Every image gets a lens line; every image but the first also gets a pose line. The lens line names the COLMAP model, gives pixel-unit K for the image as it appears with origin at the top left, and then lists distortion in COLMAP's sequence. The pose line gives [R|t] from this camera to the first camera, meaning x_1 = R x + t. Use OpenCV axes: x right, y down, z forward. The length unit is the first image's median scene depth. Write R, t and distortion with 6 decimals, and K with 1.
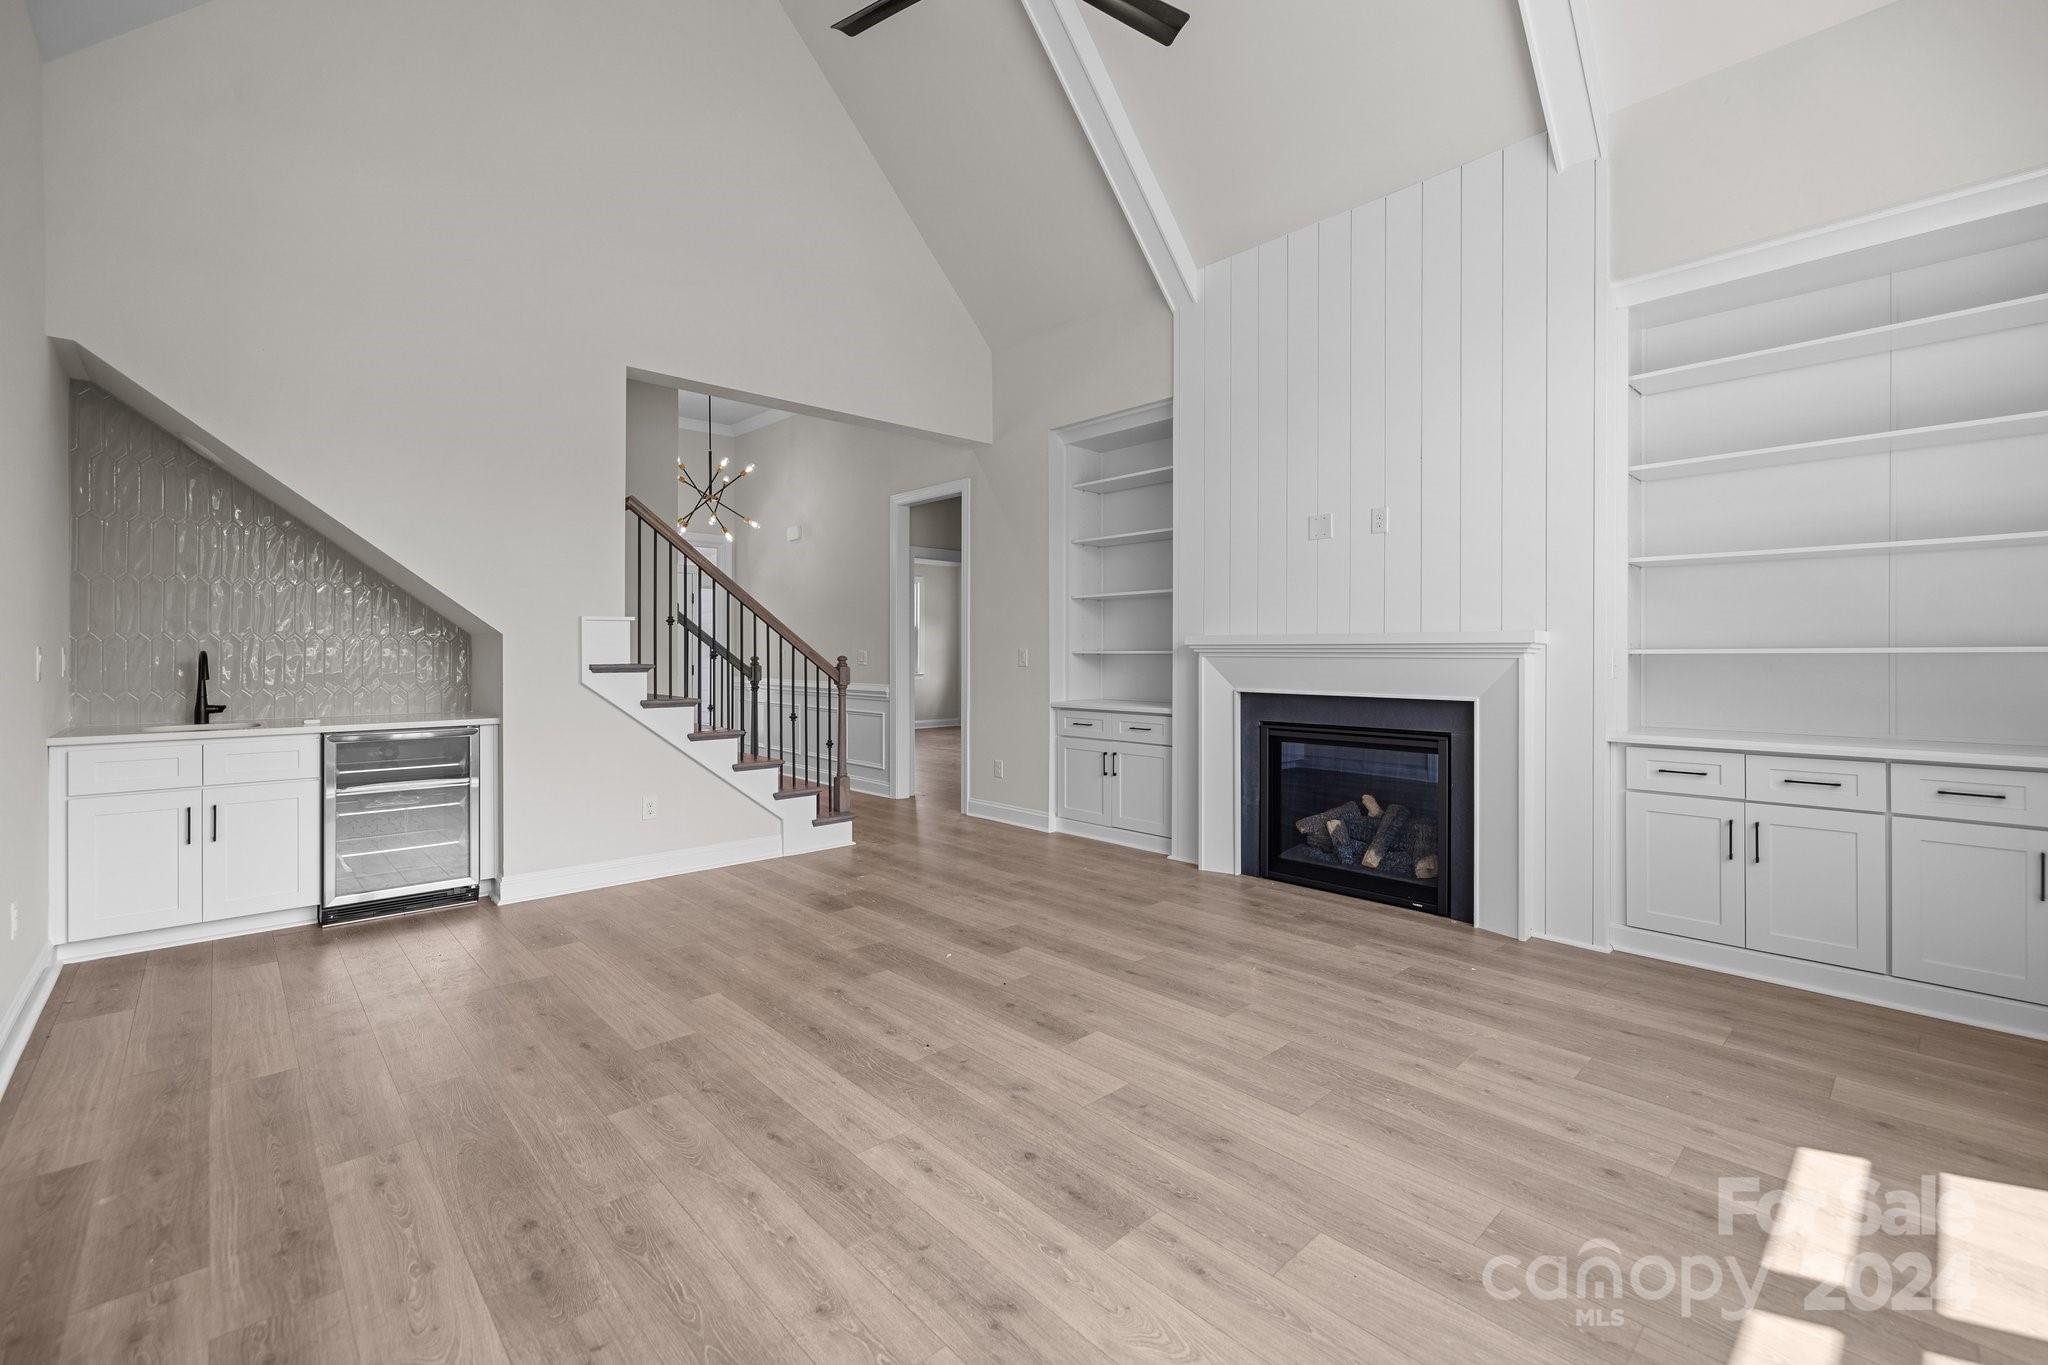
lens RADIAL K [[868.8, 0, 1011.4], [0, 868.8, 651.0], [0, 0, 1]] dist [-0.000319, -0.000185]
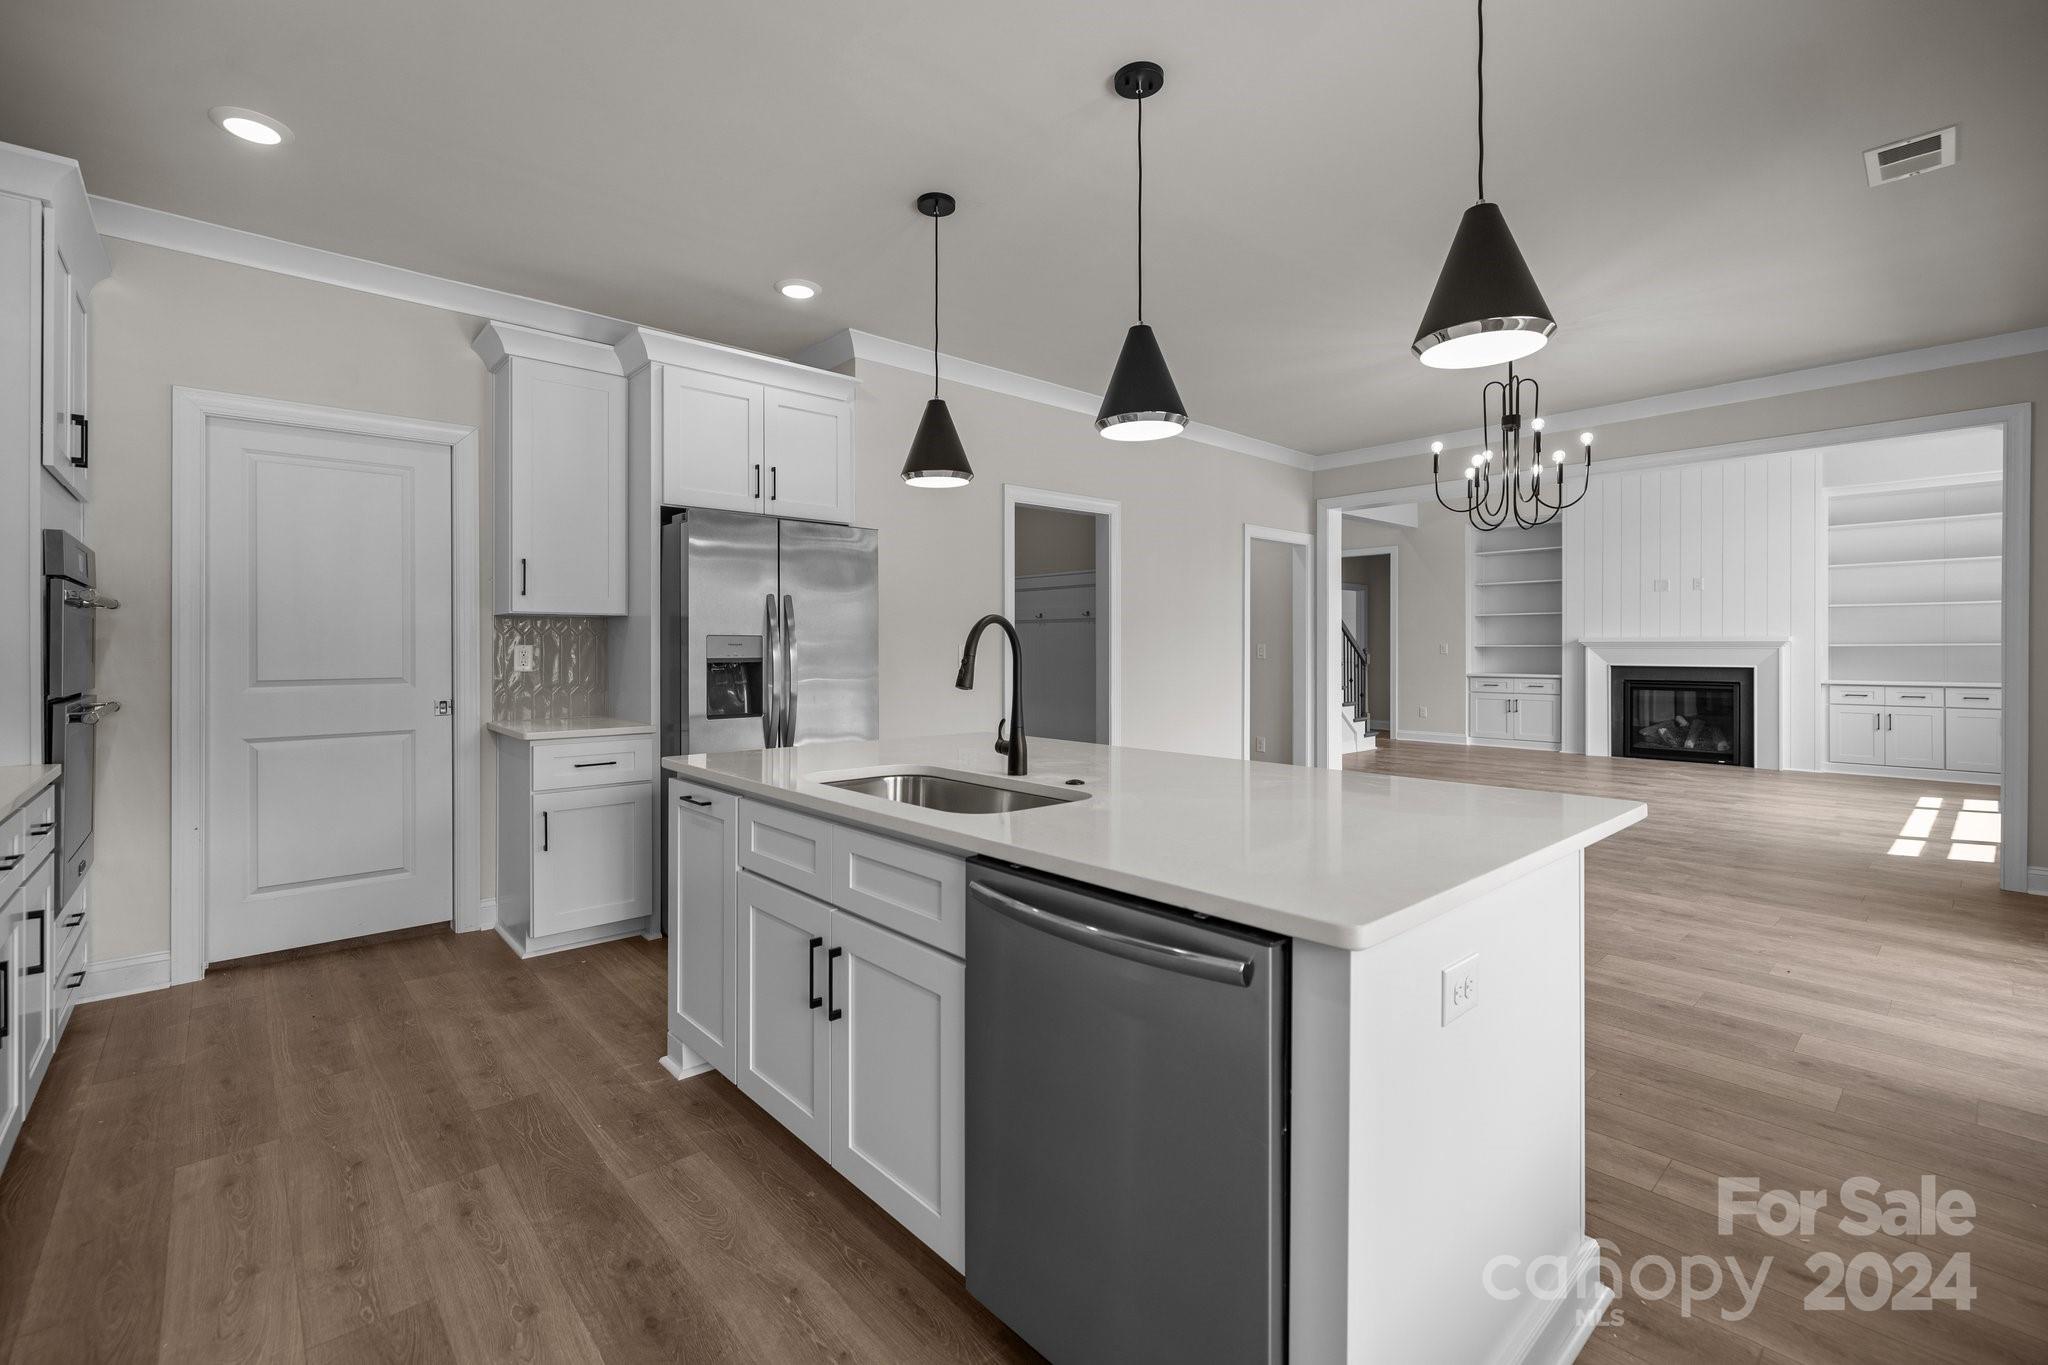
lens RADIAL K [[868.8, 0, 1011.4], [0, 868.8, 651.0], [0, 0, 1]] dist [-0.000319, -0.000185]
pose [[0.999965, -0.001657, -0.008163, -1.342673], [0.001714, 0.999974, 0.006955, -0.003810], [0.008151, -0.006968, 0.999942, -1.235373]]
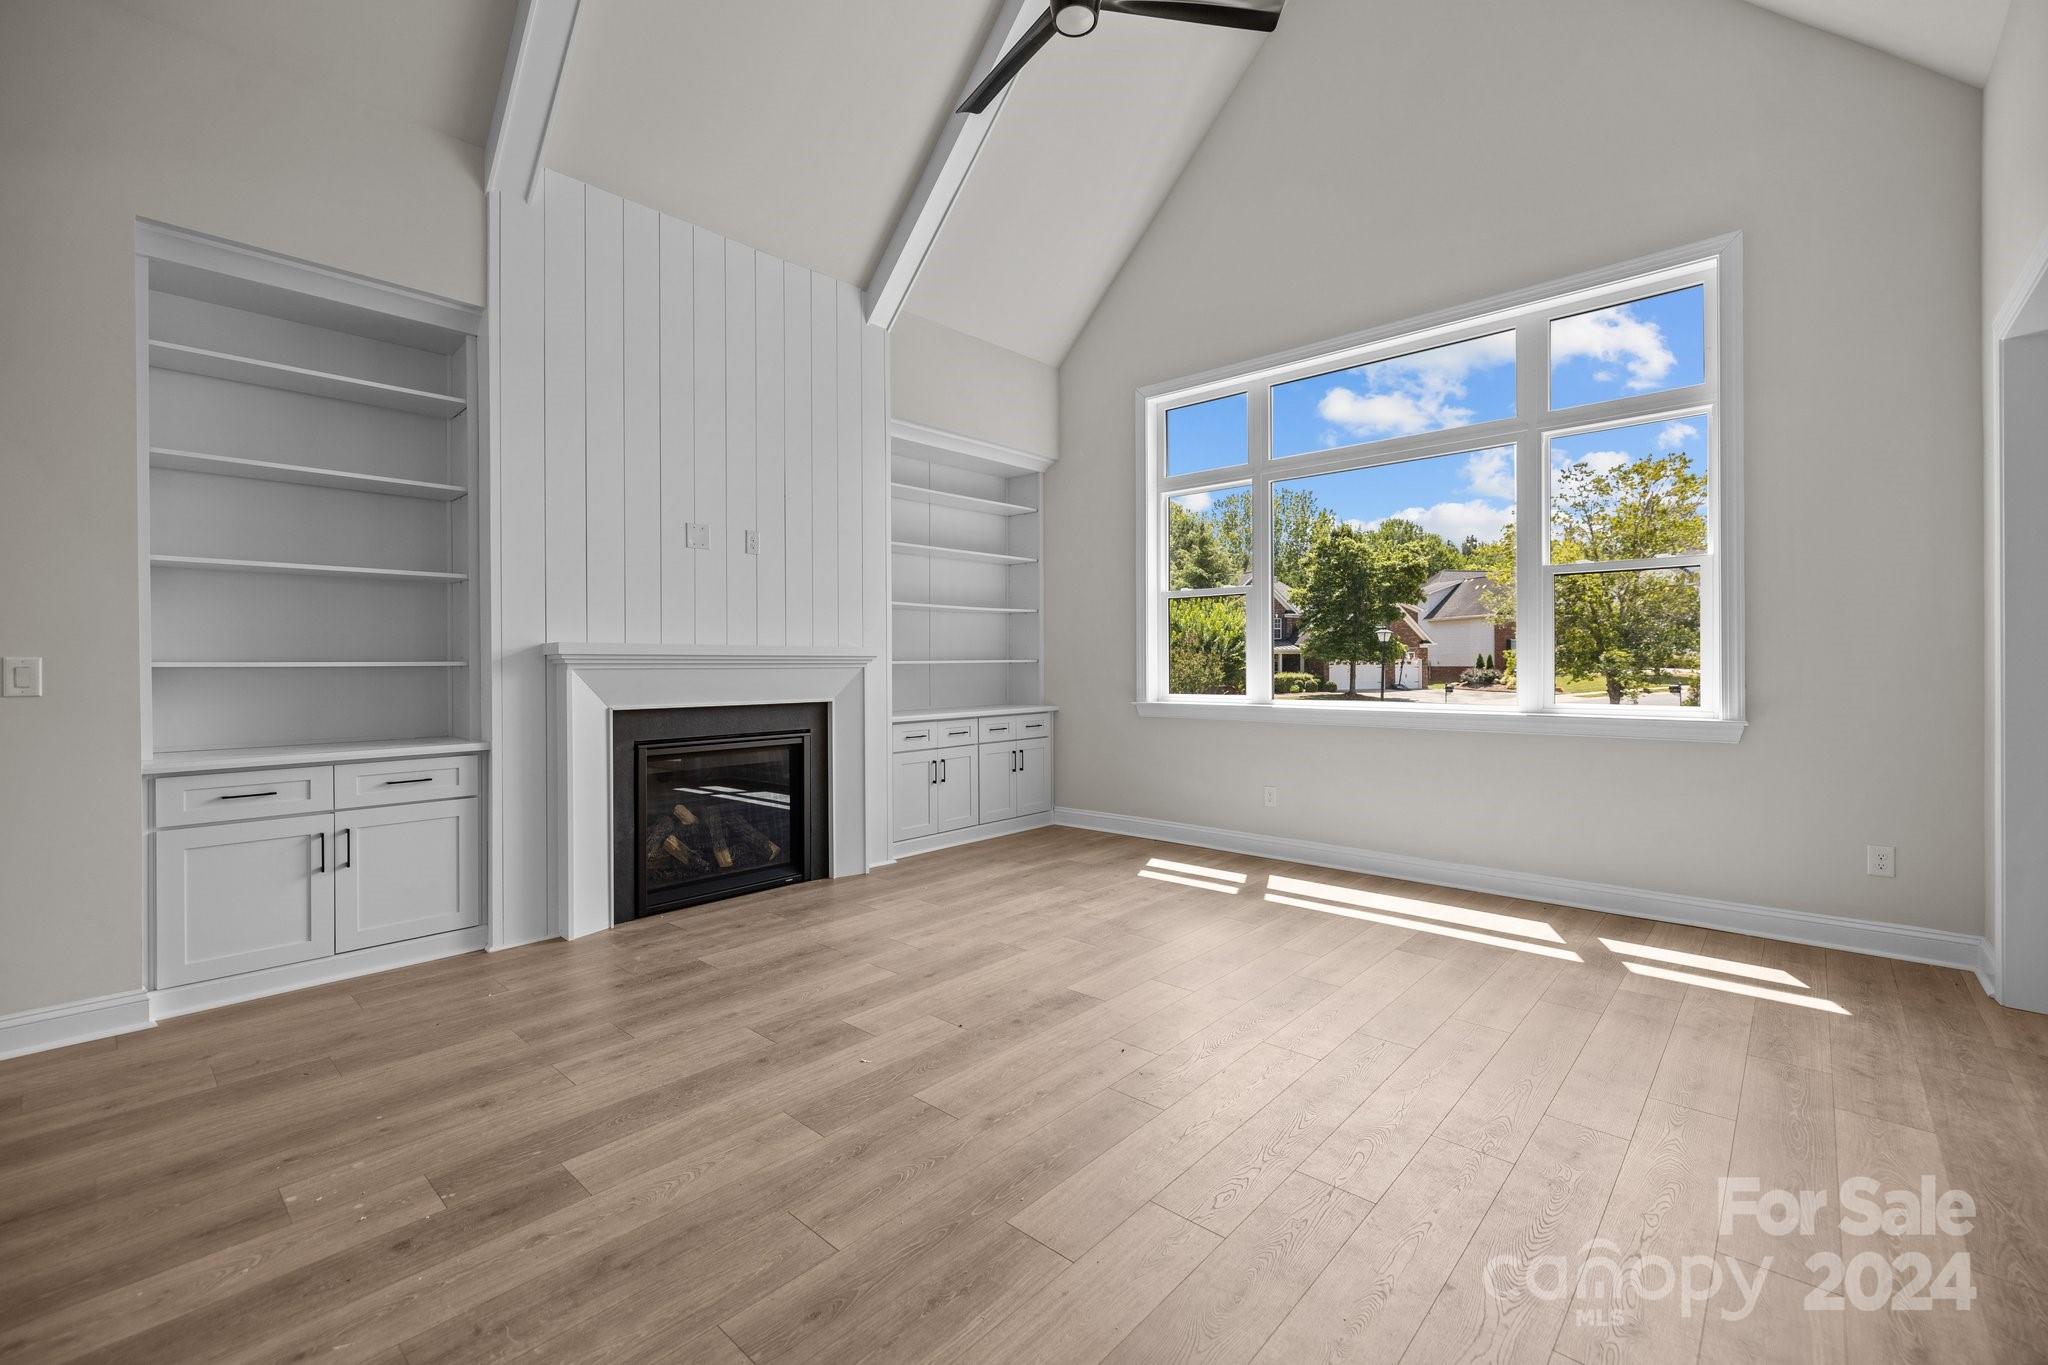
lens RADIAL K [[868.8, 0, 1011.4], [0, 868.8, 651.0], [0, 0, 1]] dist [-0.000319, -0.000185]
pose [[-0.084299, 0.015393, 0.996322, -0.746448], [0.003934, 0.999878, -0.015115, 0.004189], [-0.996433, 0.002645, -0.084350, 0.827362]]
